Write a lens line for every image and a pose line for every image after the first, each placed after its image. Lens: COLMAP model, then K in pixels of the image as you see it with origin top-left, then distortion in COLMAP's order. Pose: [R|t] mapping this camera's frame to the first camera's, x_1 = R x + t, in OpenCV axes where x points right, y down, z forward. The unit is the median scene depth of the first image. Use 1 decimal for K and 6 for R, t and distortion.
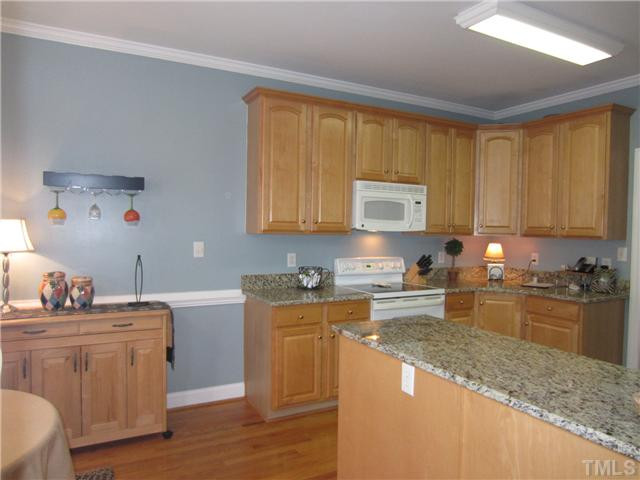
lens RADIAL K [[442.1, 0, 320.0], [0, 442.1, 240.0], [0, 0, 1]] dist [-0.002957, -0.000552]
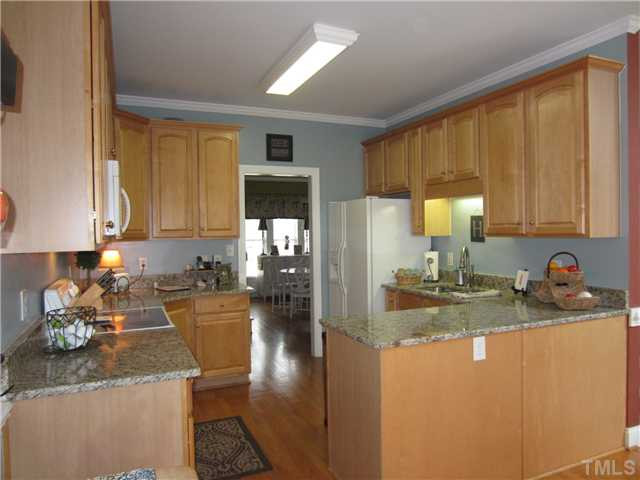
lens RADIAL K [[457.2, 0, 320.0], [0, 457.2, 240.0], [0, 0, 1]] dist [0.002889, 0.000425]
pose [[0.085894, -0.038321, 0.995567, -0.543685], [0.048333, 0.998244, 0.034254, -0.027359], [-0.995131, 0.045176, 0.087595, 0.648078]]
